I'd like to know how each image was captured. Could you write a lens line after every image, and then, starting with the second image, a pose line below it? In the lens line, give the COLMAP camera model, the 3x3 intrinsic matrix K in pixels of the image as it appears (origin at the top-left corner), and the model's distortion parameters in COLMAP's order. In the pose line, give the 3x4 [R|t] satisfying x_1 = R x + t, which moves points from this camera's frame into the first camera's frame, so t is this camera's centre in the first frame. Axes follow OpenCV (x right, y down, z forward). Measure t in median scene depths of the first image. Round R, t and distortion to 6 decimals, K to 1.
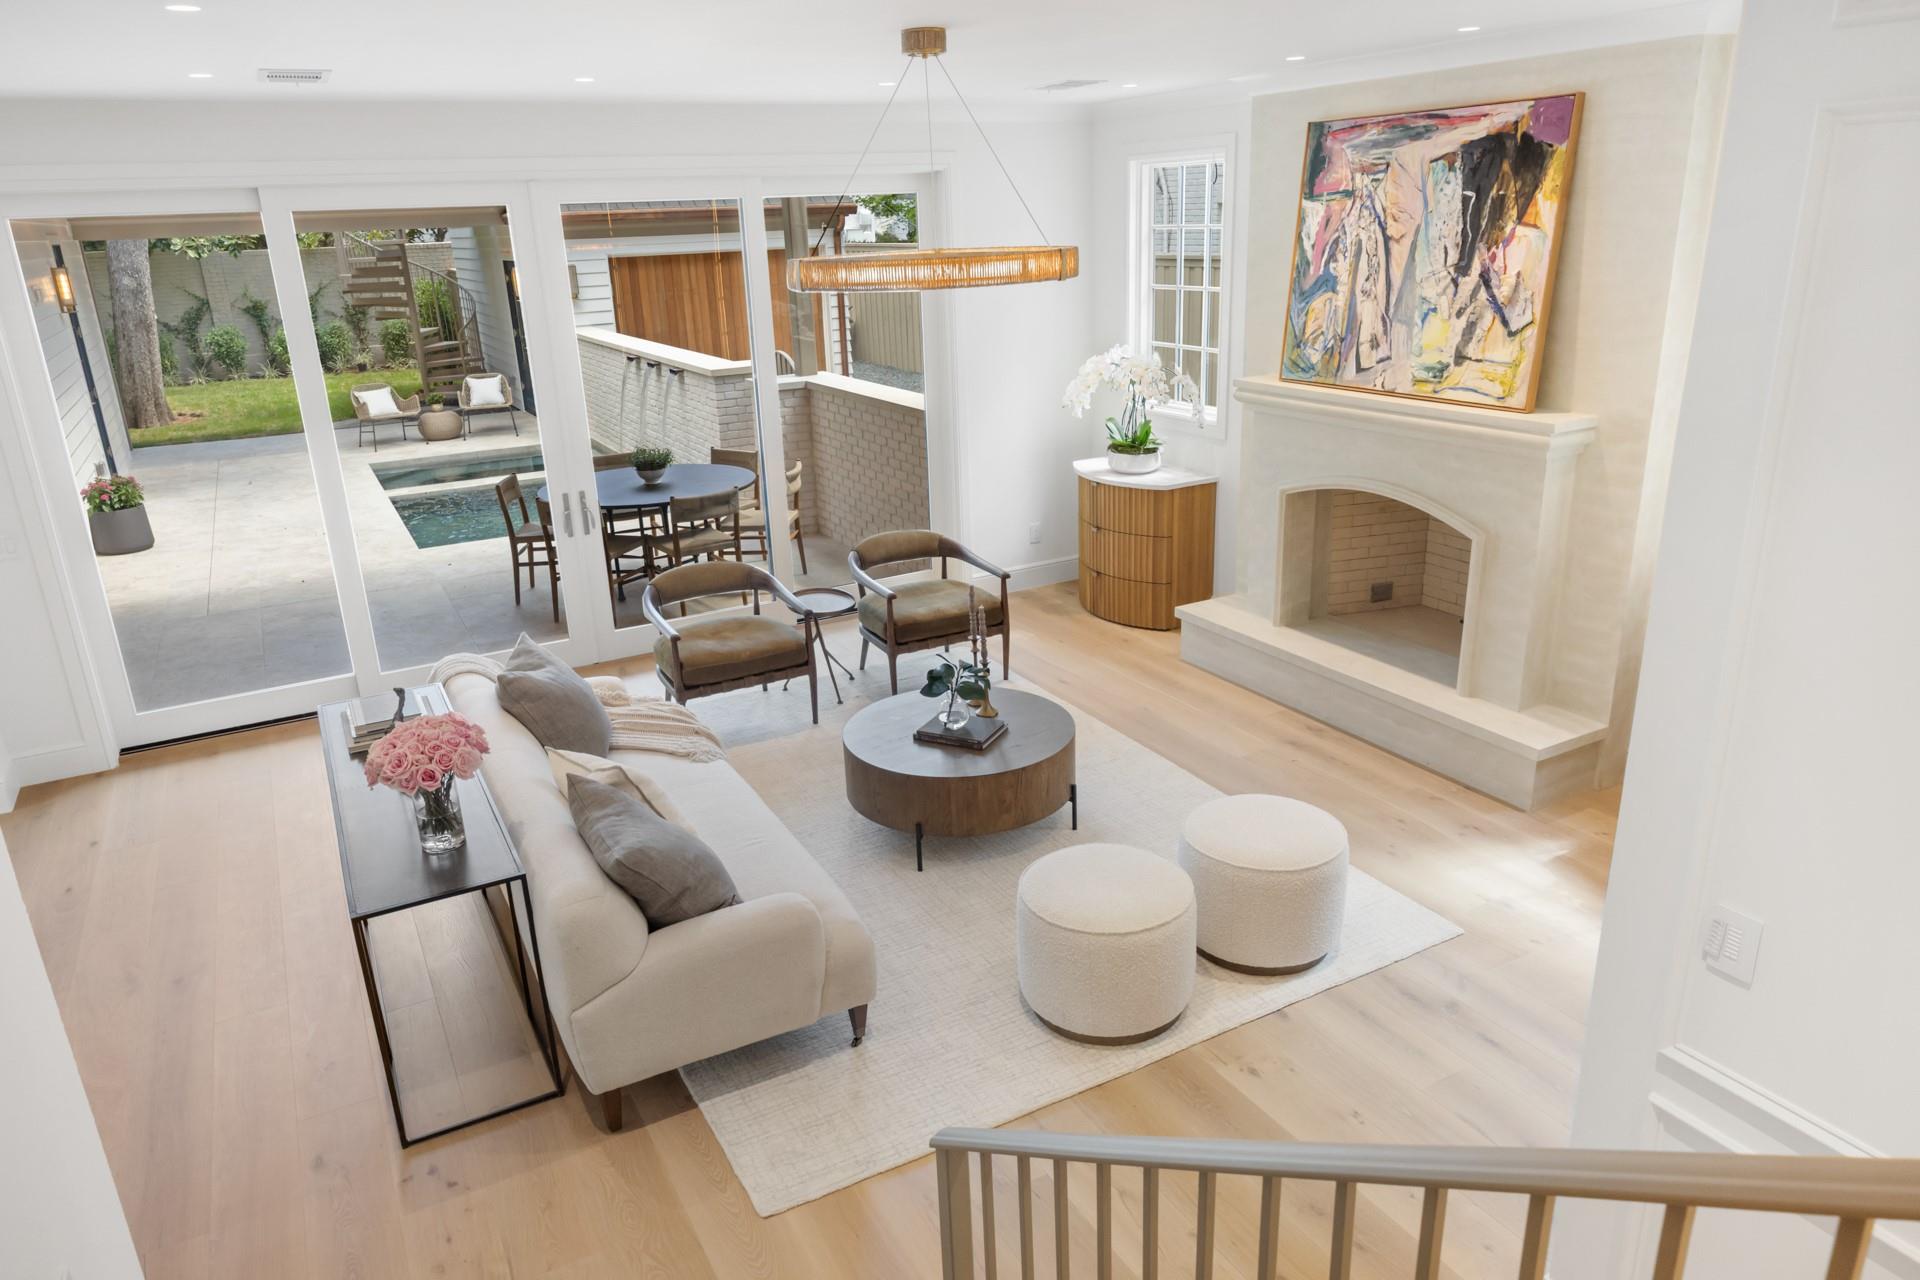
lens RADIAL K [[1268.1, 0, 957.7], [0, 1268.1, 640.5], [0, 0, 1]] dist [-0.001427, 0.000403]
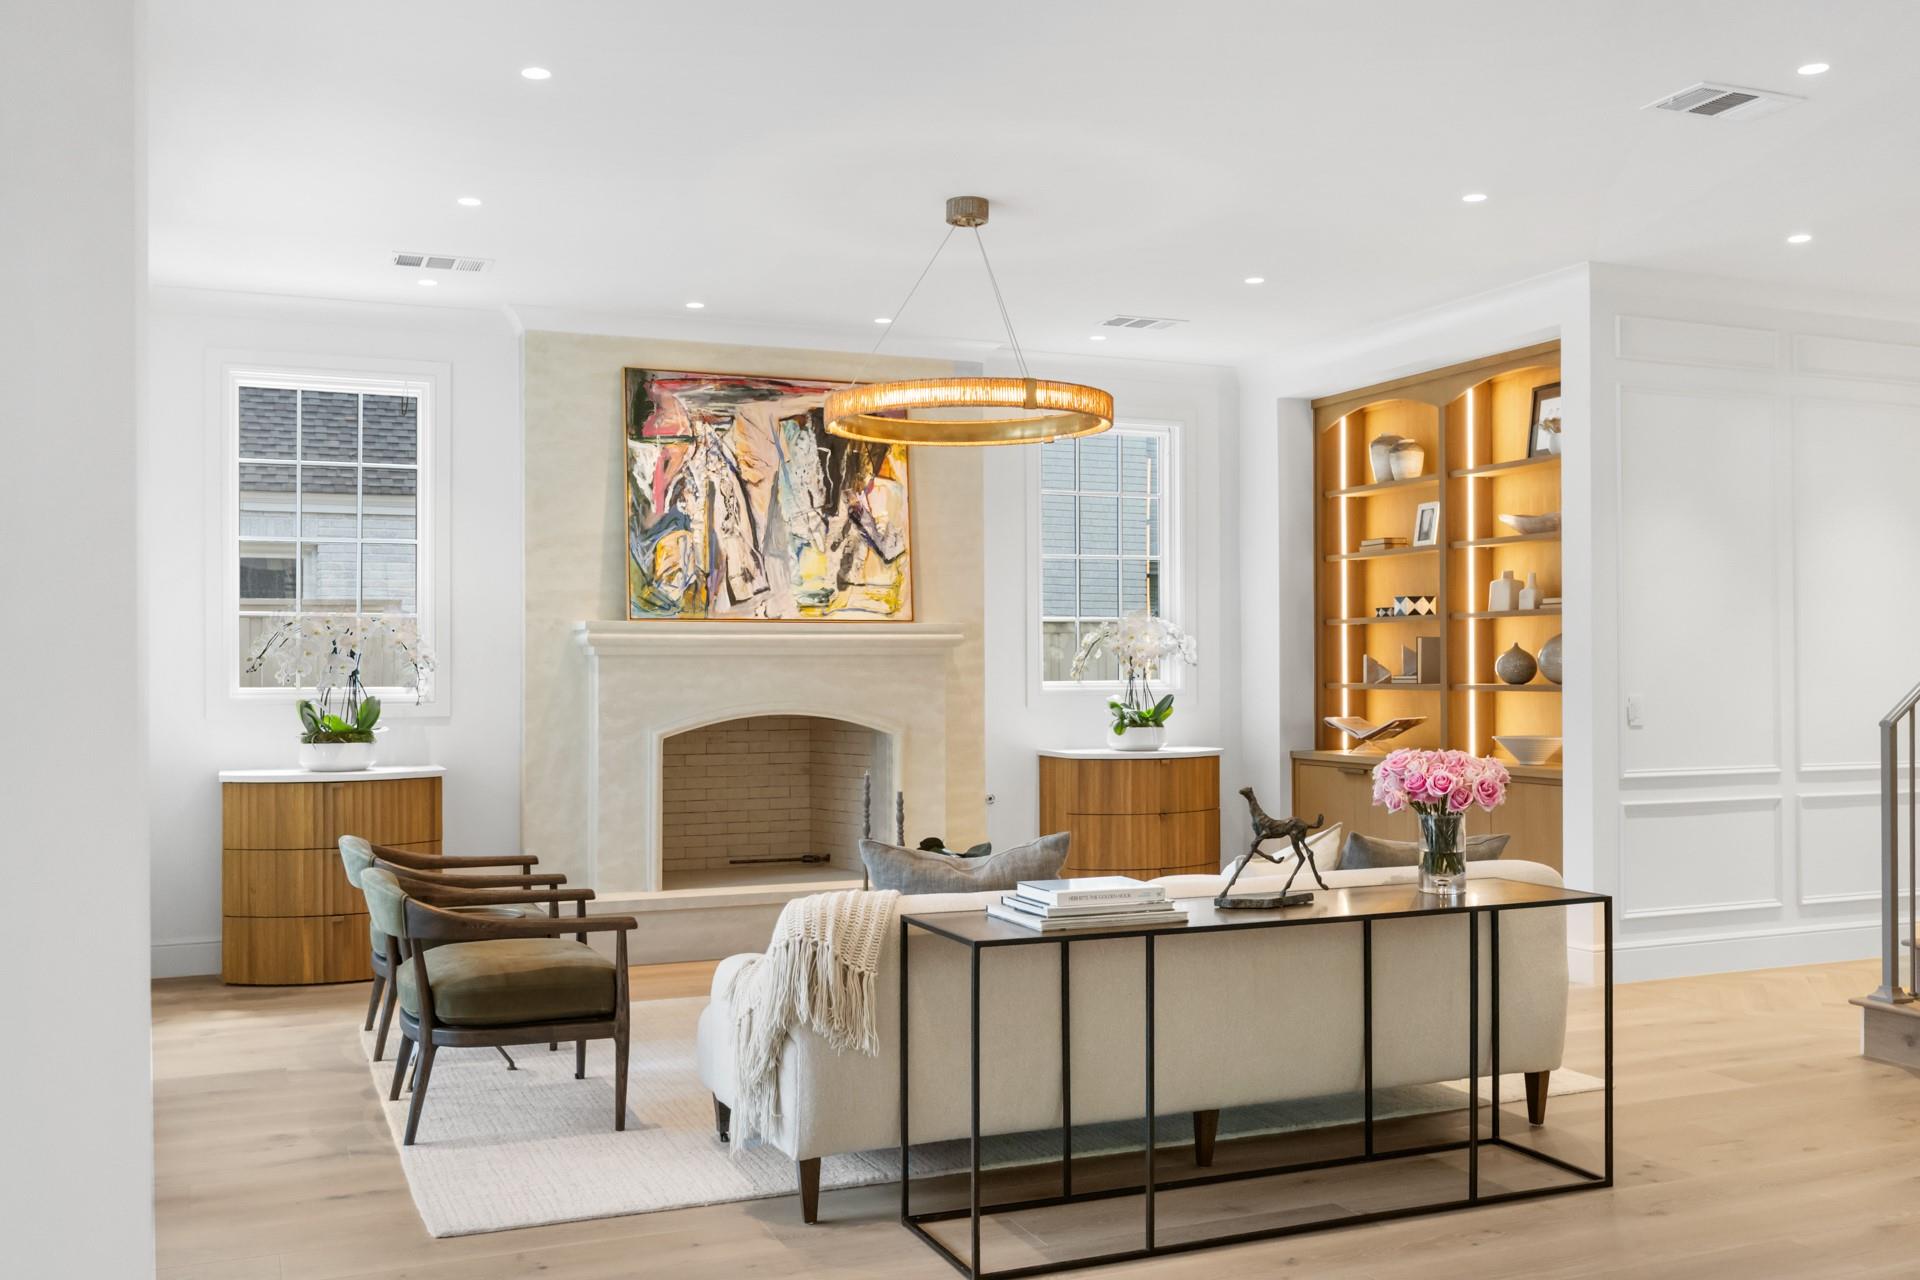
lens RADIAL K [[1704.0, 0, 959.0], [0, 1704.0, 646.1], [0, 0, 1]] dist [0.001161, -0.000852]
pose [[0.096626, 0.050885, 0.994019, -1.077911], [0.322041, 0.943374, -0.079597, -0.012498], [-0.941782, 0.327806, 0.074767, 0.770345]]
